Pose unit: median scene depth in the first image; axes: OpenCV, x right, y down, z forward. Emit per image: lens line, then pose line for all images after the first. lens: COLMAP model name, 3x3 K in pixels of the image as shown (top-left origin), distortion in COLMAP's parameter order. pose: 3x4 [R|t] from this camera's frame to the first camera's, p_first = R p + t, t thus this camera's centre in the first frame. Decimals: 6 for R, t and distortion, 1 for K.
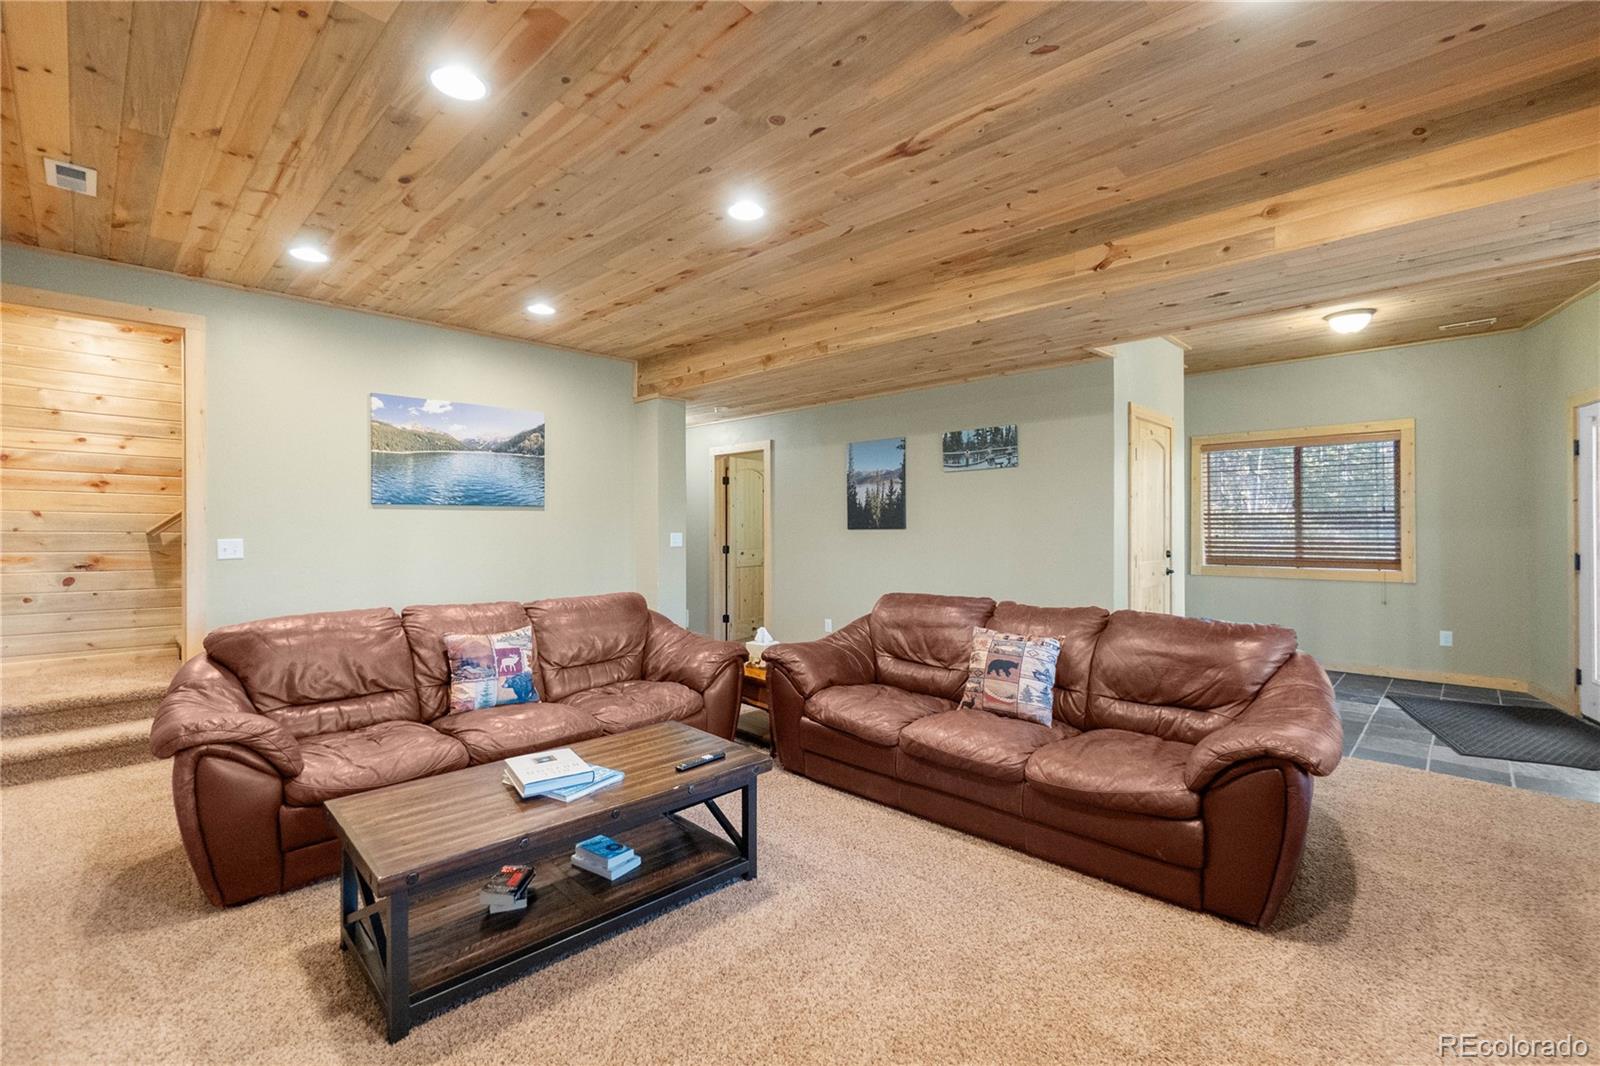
lens RADIAL K [[697.8, 0, 800.0], [0, 697.8, 533.0], [0, 0, 1]] dist [-0.000670, 0.000166]
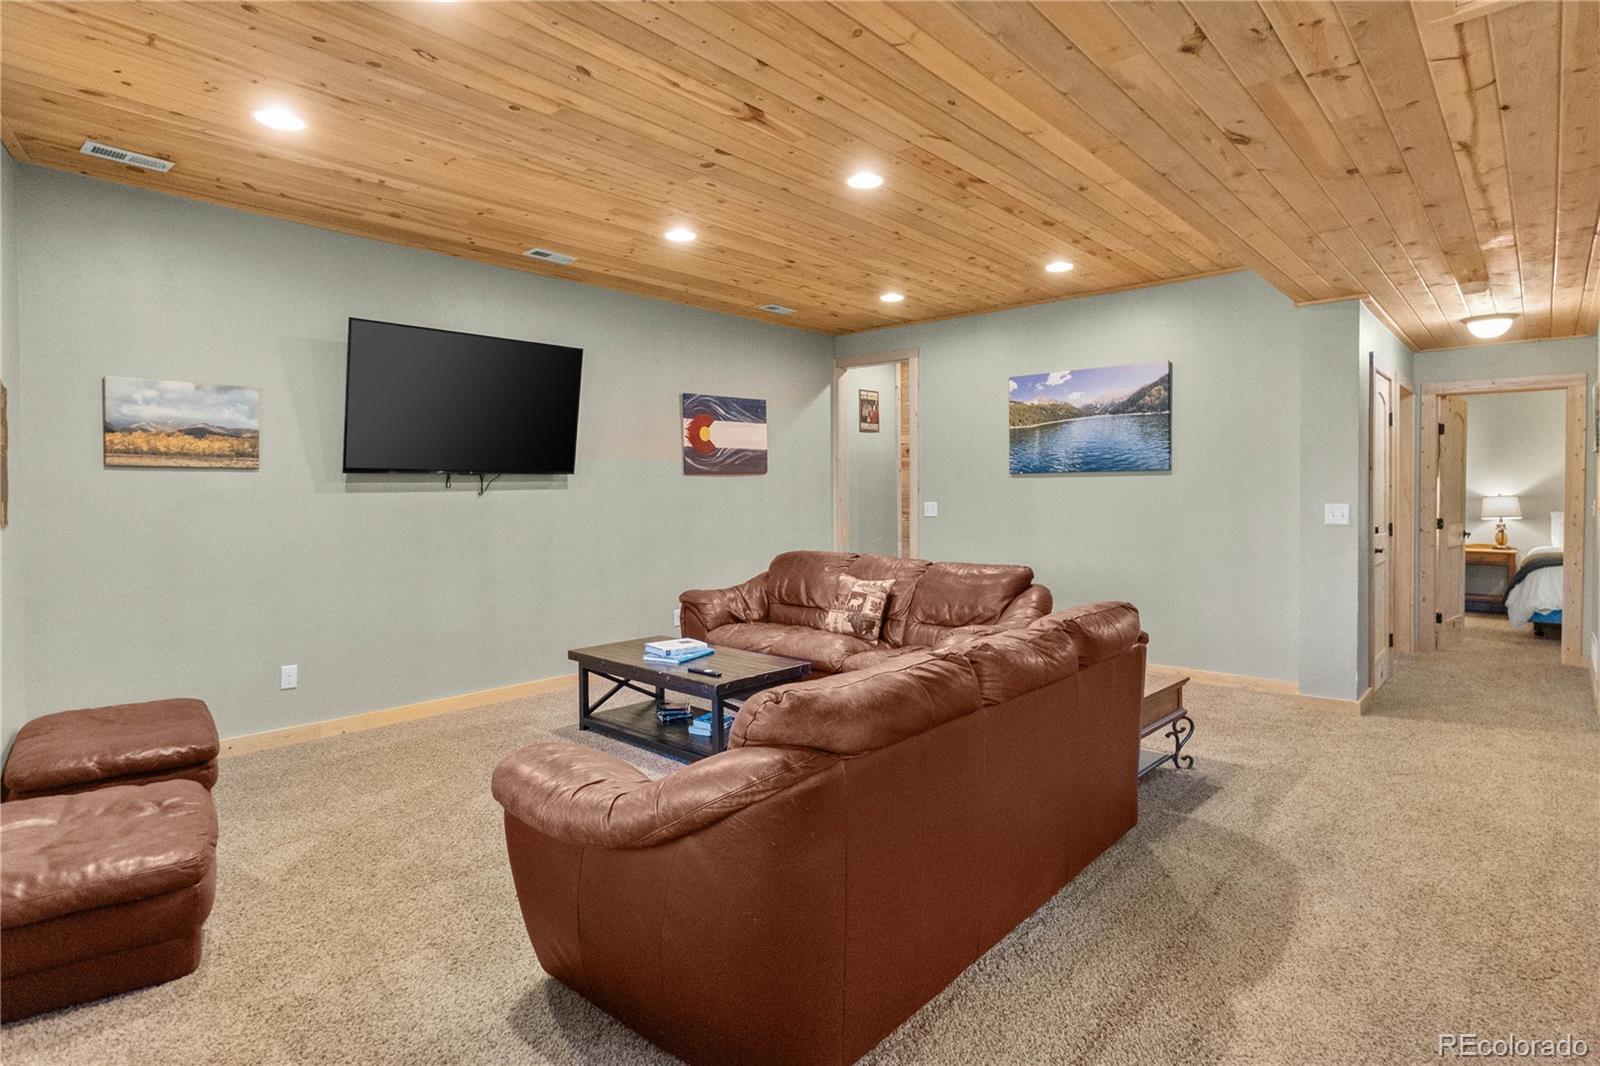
lens RADIAL K [[862.9, 0, 795.3], [0, 862.9, 516.1], [0, 0, 1]] dist [0.006292, 0.000339]
pose [[0.046806, 0.029190, -0.998477, 0.762804], [-0.005453, 0.999566, 0.028966, -0.010655], [0.998889, 0.004089, 0.046945, 0.553493]]
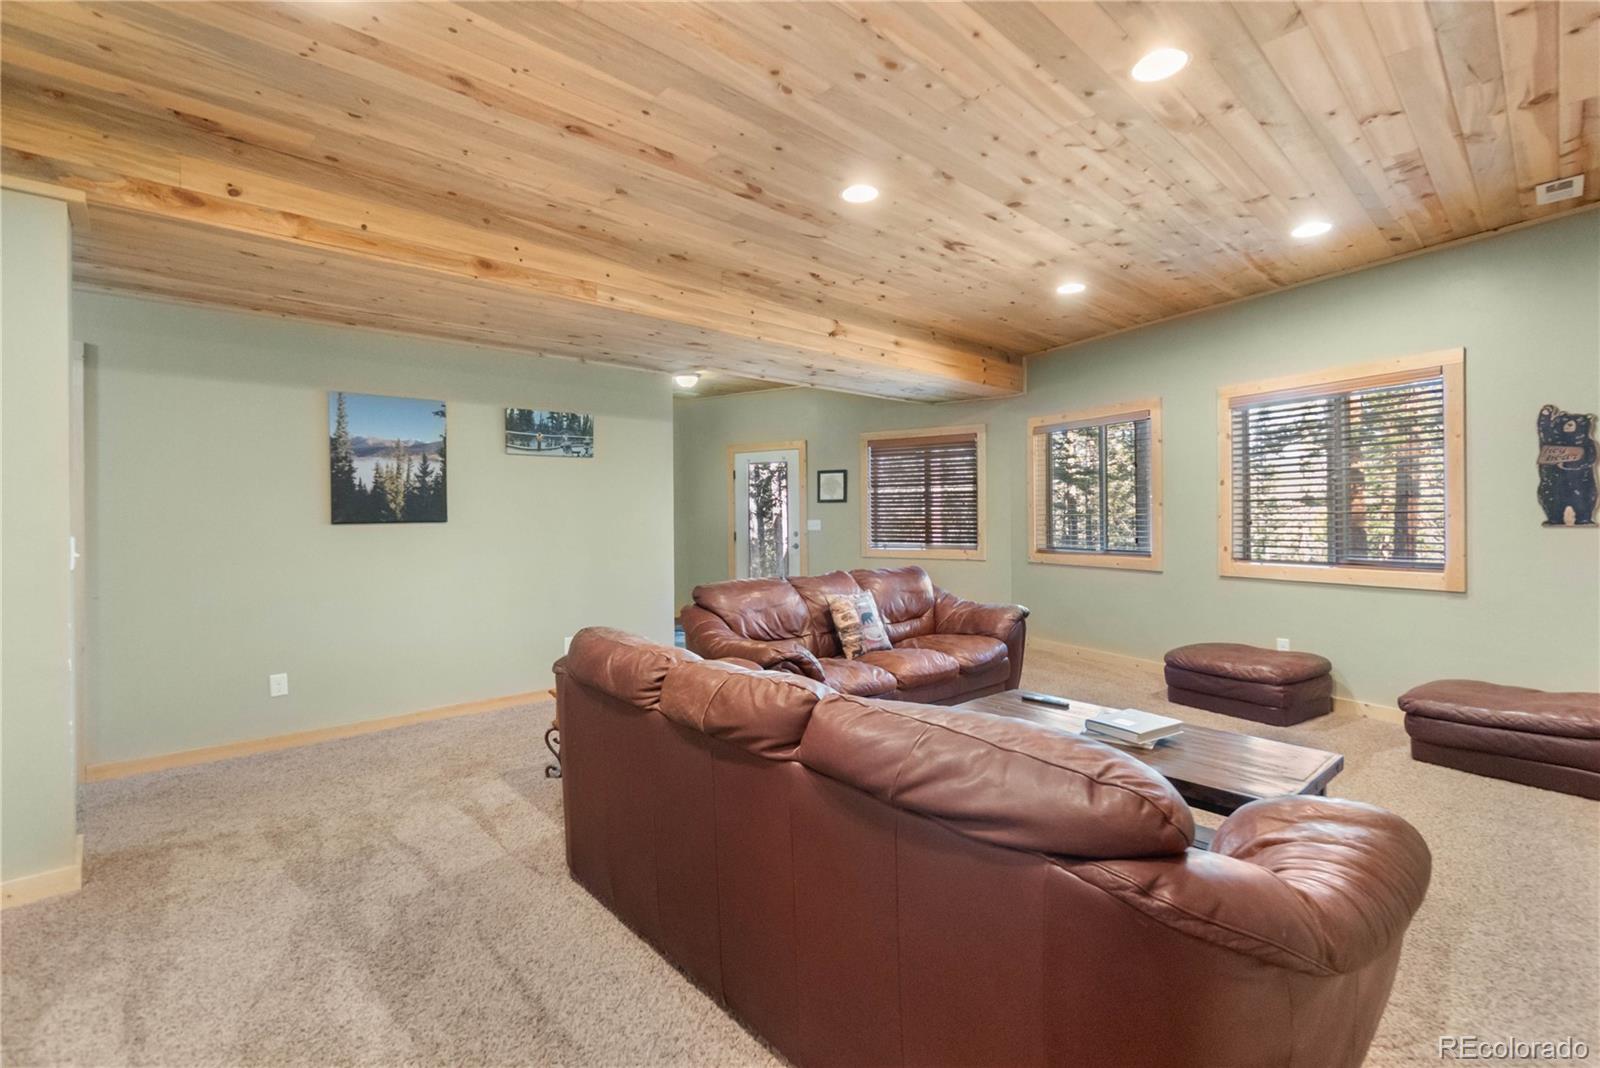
lens RADIAL K [[697.8, 0, 800.0], [0, 697.8, 534.0], [0, 0, 1]] dist [-0.000670, 0.000166]
pose [[0.070535, -0.026515, 0.997157, -0.701146], [0.017097, 0.999532, 0.025368, -0.006330], [-0.997363, 0.015259, 0.070955, 0.668861]]
